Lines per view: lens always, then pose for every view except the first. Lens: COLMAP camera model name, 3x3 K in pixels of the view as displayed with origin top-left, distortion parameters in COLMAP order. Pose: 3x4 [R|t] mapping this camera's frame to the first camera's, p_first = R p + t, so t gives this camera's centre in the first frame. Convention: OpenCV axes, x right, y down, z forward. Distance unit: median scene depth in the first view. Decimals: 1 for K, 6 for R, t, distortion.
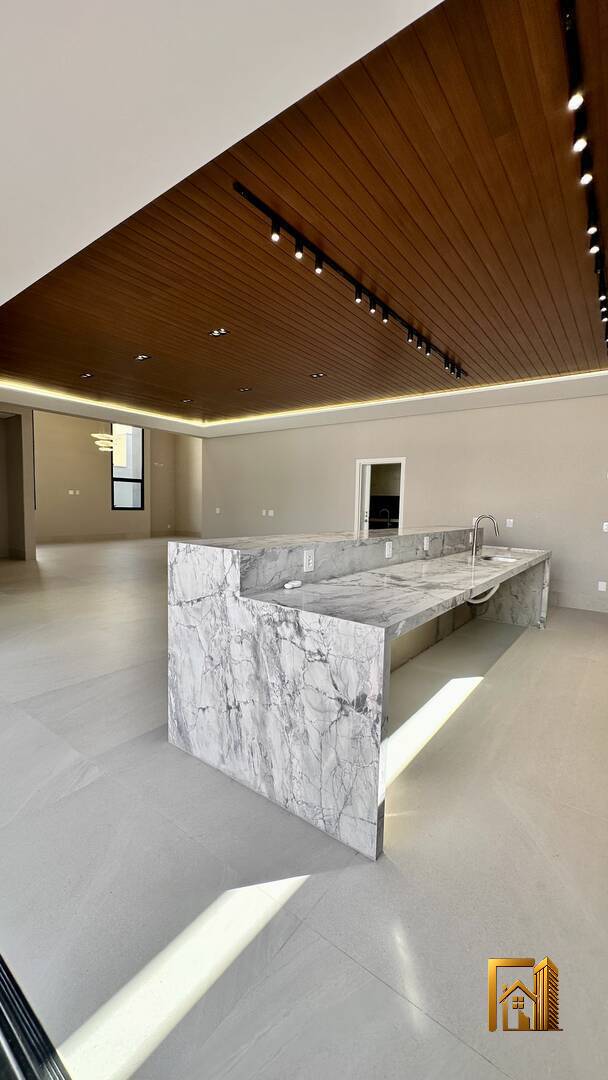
lens RADIAL K [[426.2, 0, 304.0], [0, 426.2, 540.0], [0, 0, 1]] dist [-0.002465, 0.000621]
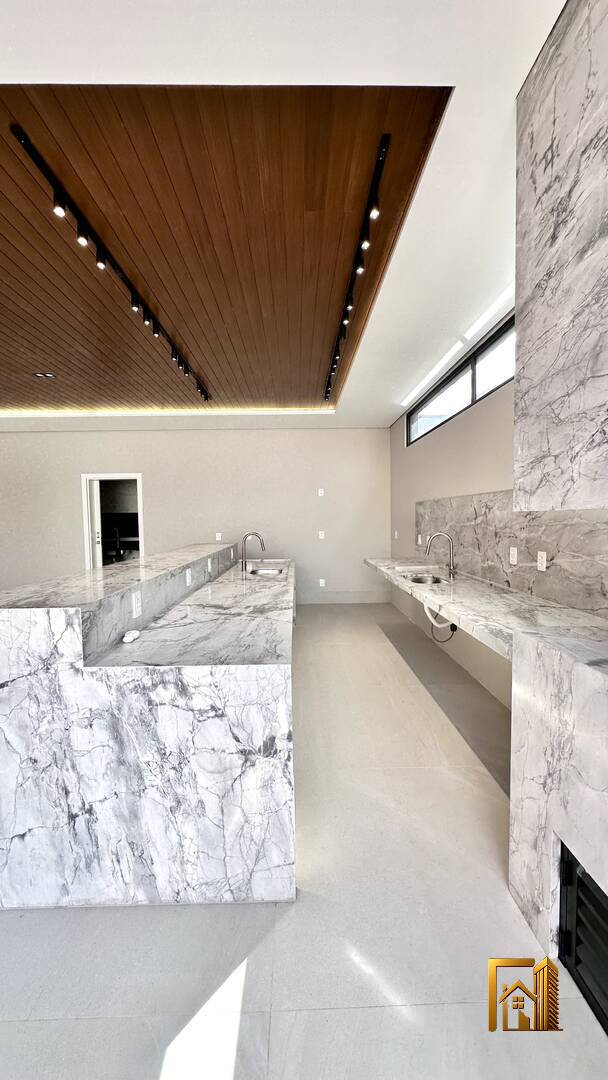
lens RADIAL K [[428.8, 0, 306.0], [0, 428.8, 541.3], [0, 0, 1]] dist [-0.001588, 0.000027]
pose [[0.787948, -0.070395, 0.611705, -0.293241], [0.086550, 0.996242, 0.003160, -0.062335], [-0.609629, 0.050453, 0.791080, 0.127839]]
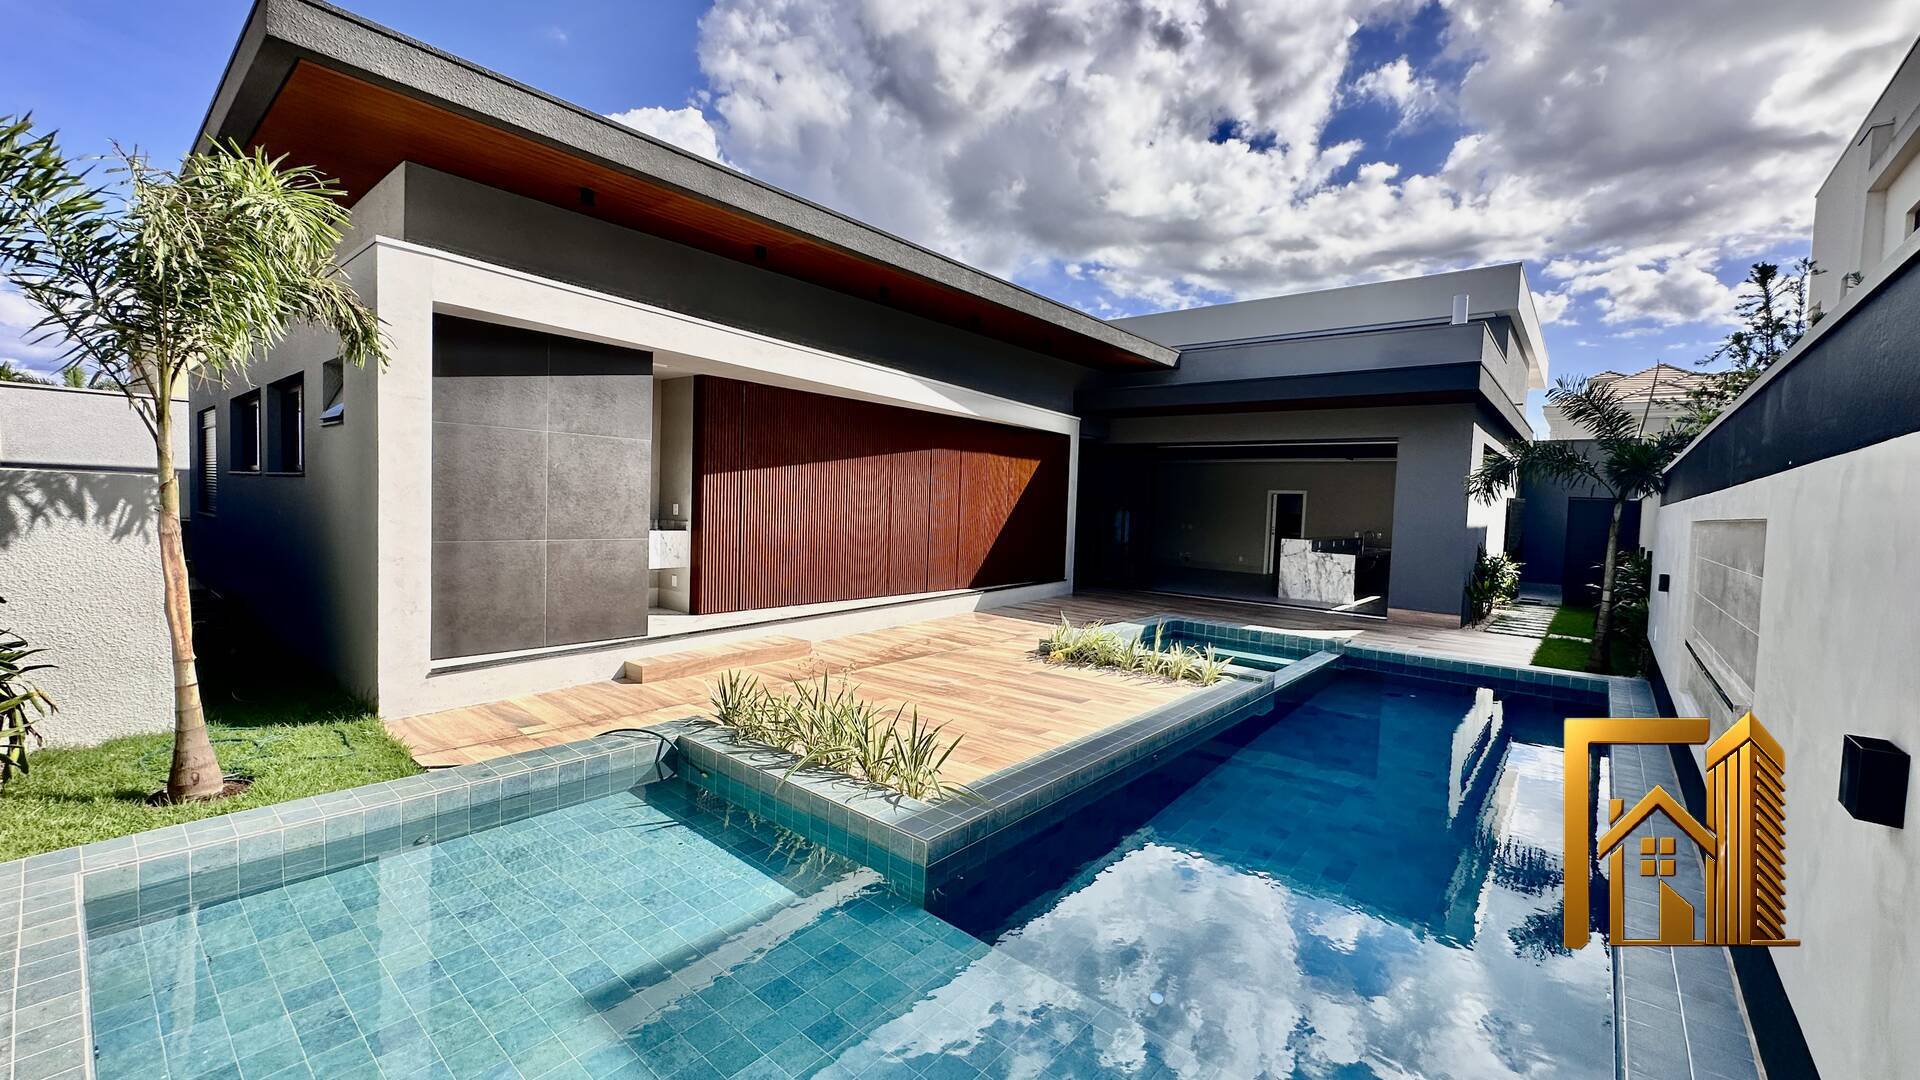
lens RADIAL K [[765.8, 0, 959.7], [0, 765.8, 538.7], [0, 0, 1]] dist [-0.002967, 0.000319]
pose [[0.998473, 0.013207, -0.053632, -3.068323], [-0.015364, 0.999081, -0.040006, 0.347517], [0.053054, 0.040769, 0.997759, -6.352892]]
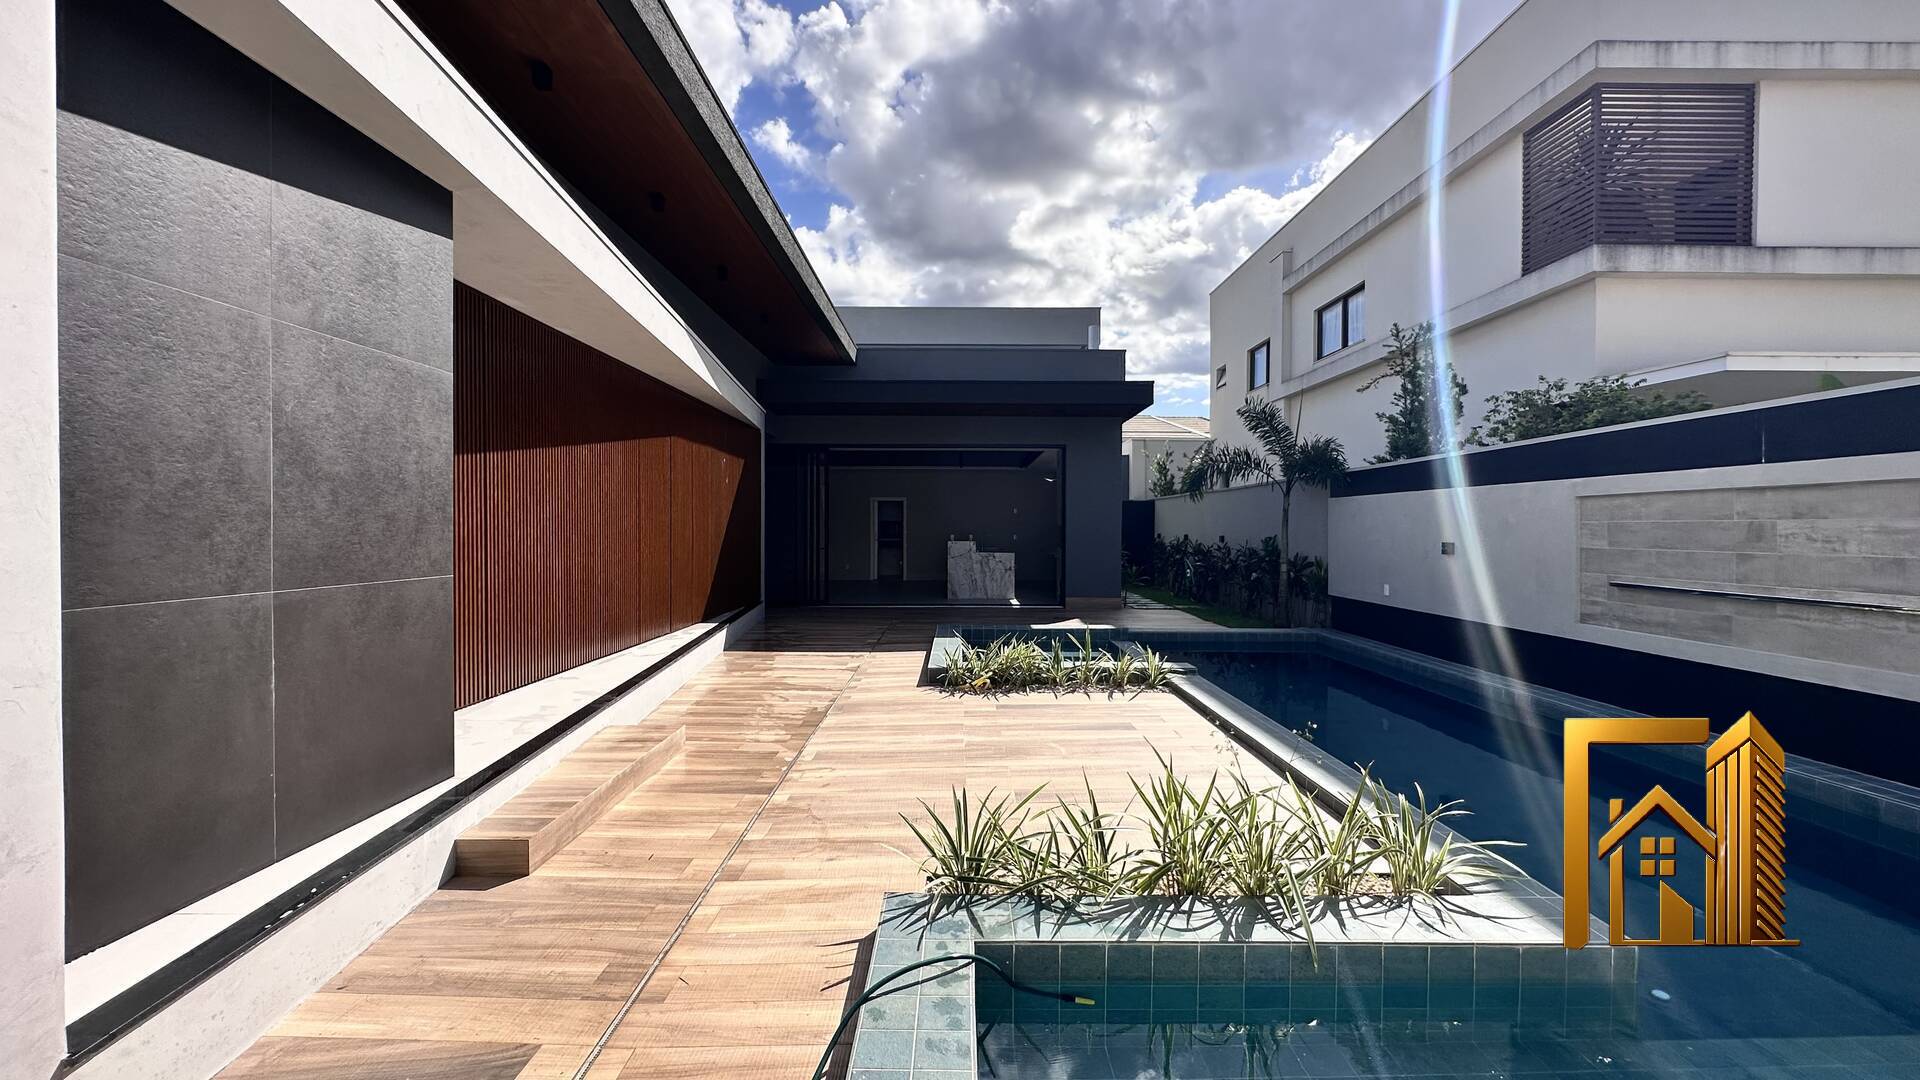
lens RADIAL K [[765.8, 0, 959.7], [0, 765.8, 538.7], [0, 0, 1]] dist [-0.002967, 0.000319]
pose [[0.798071, -0.032200, 0.601702, -4.827144], [0.070848, 0.996659, -0.040632, 0.295757], [-0.598383, 0.075057, 0.797686, -4.944707]]
